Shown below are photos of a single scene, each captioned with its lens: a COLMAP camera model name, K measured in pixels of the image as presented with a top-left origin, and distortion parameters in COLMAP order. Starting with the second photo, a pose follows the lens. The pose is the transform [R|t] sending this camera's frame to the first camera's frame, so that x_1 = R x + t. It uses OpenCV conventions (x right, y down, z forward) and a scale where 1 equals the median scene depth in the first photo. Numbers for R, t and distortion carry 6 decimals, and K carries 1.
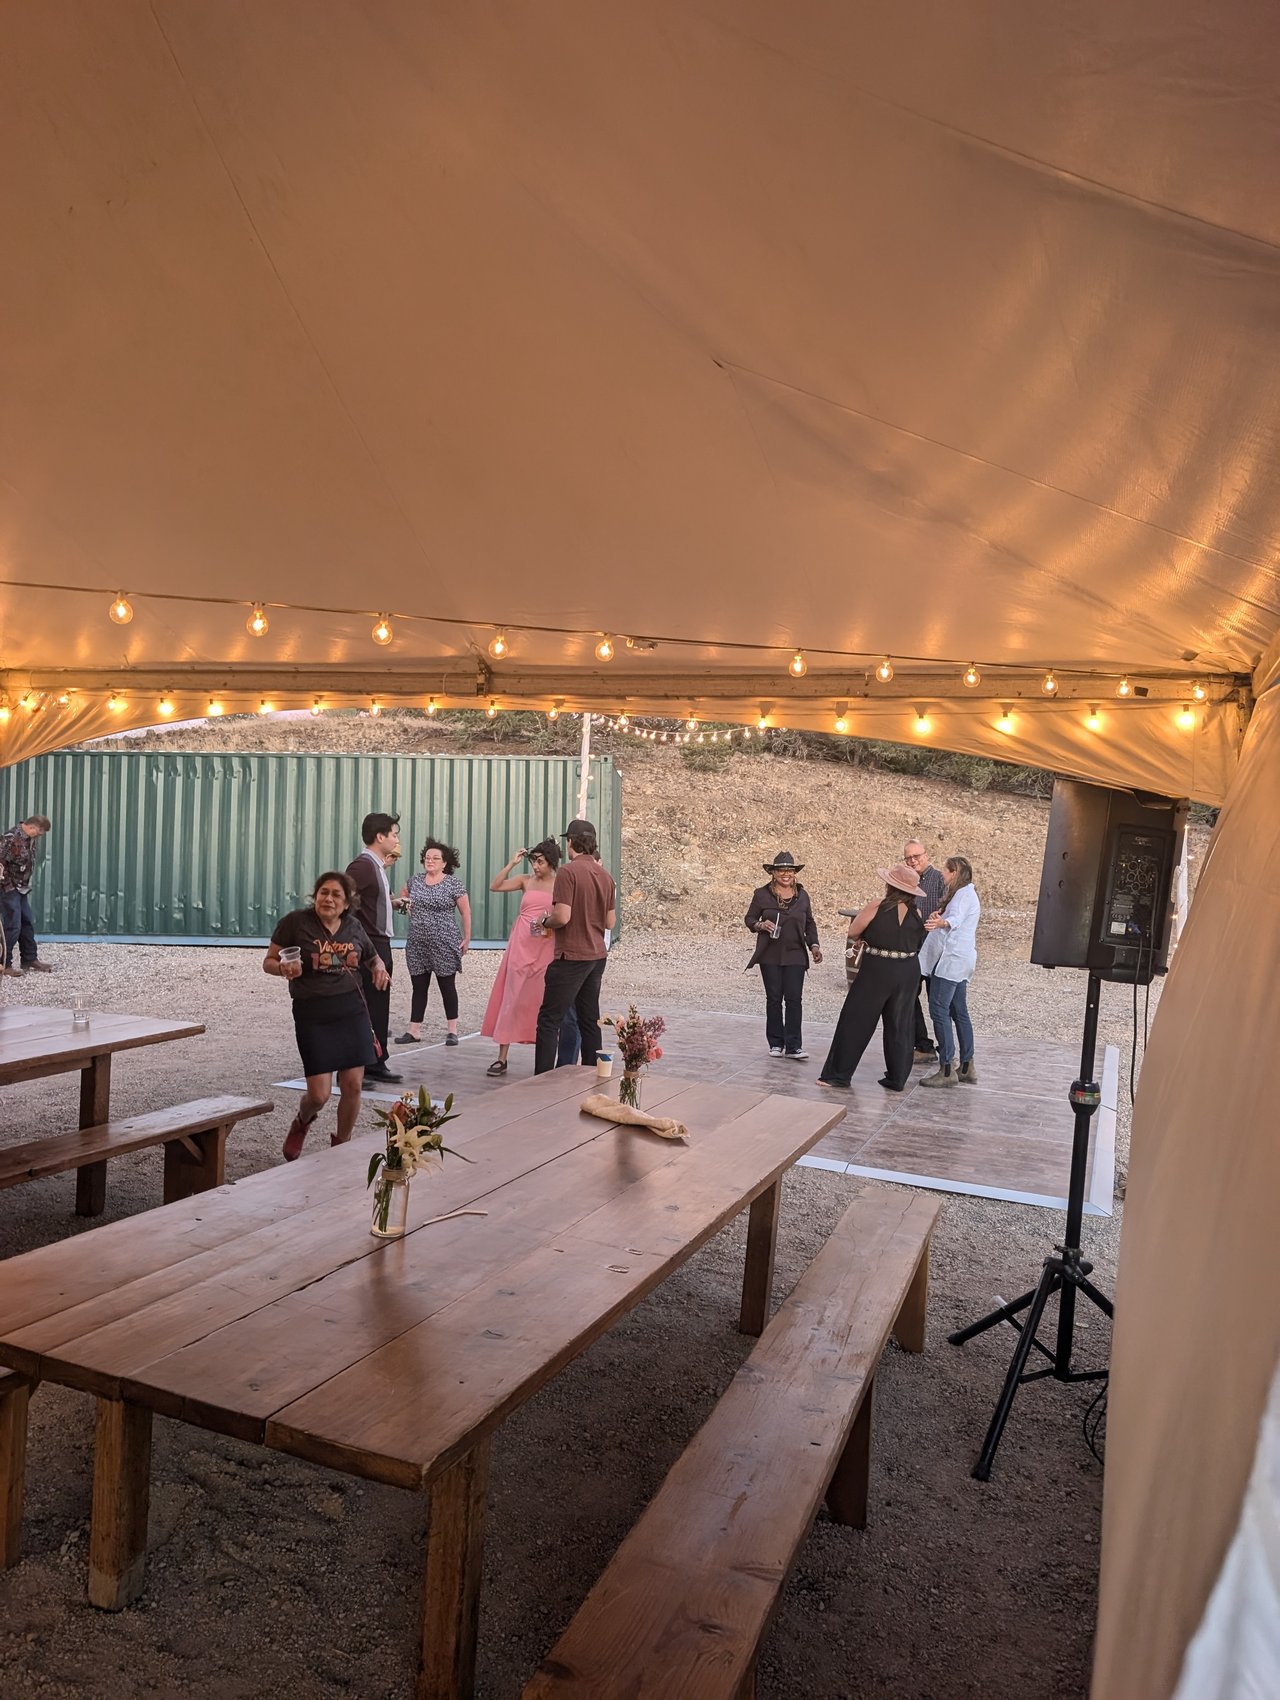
lens RADIAL K [[1239.6, 0, 639.5], [0, 1239.6, 841.0], [0, 0, 1]] dist [0.016581, -0.026574]
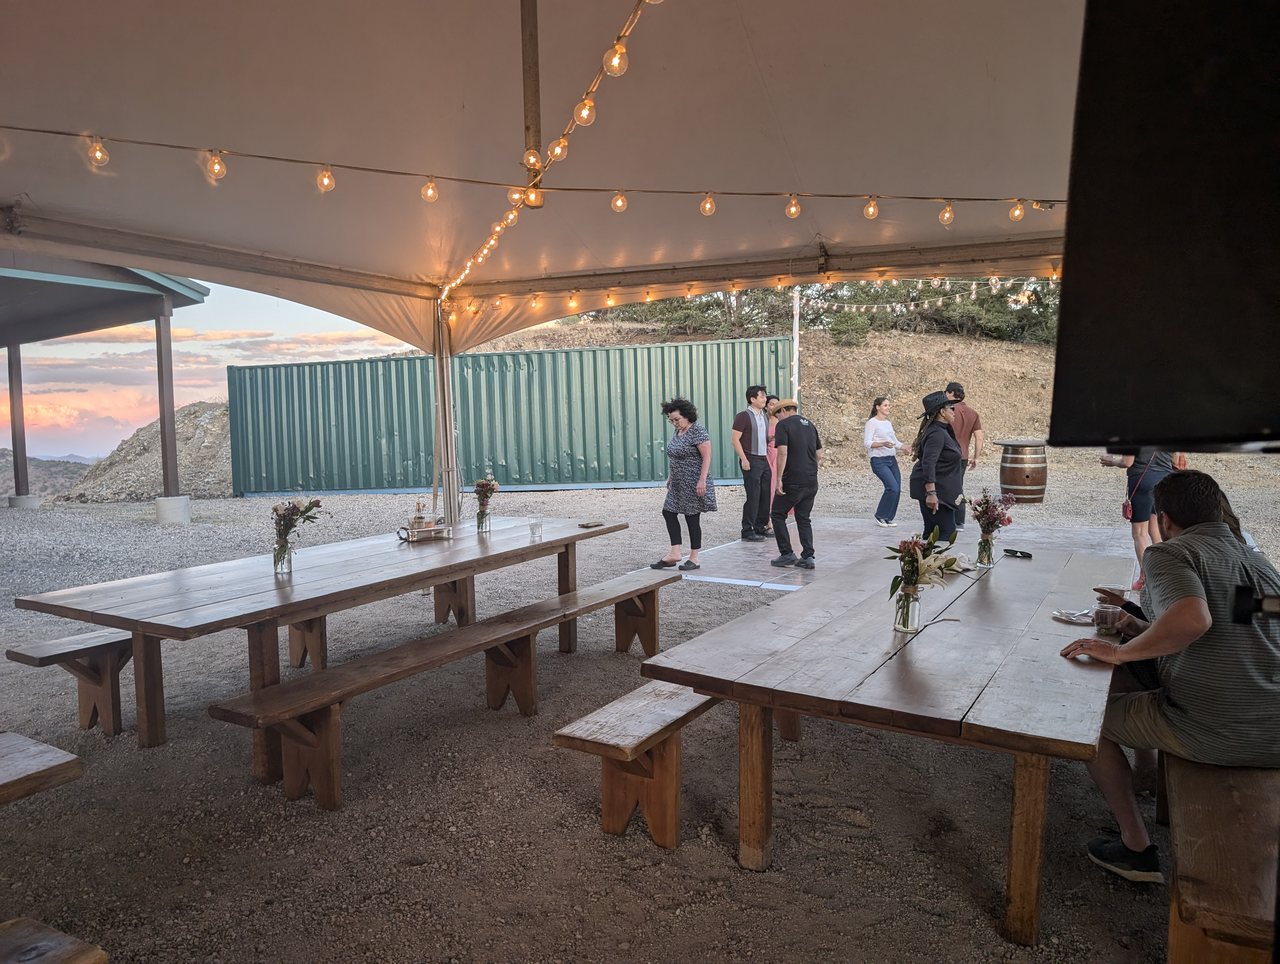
lens RADIAL K [[933.3, 0, 640.0], [0, 933.3, 482.0], [0, 0, 1]] dist [0.016581, -0.026574]
pose [[0.988127, -0.043449, -0.147367, -0.154587], [0.054363, 0.996004, 0.070856, 0.023011], [0.143699, -0.078026, 0.986541, -0.045984]]
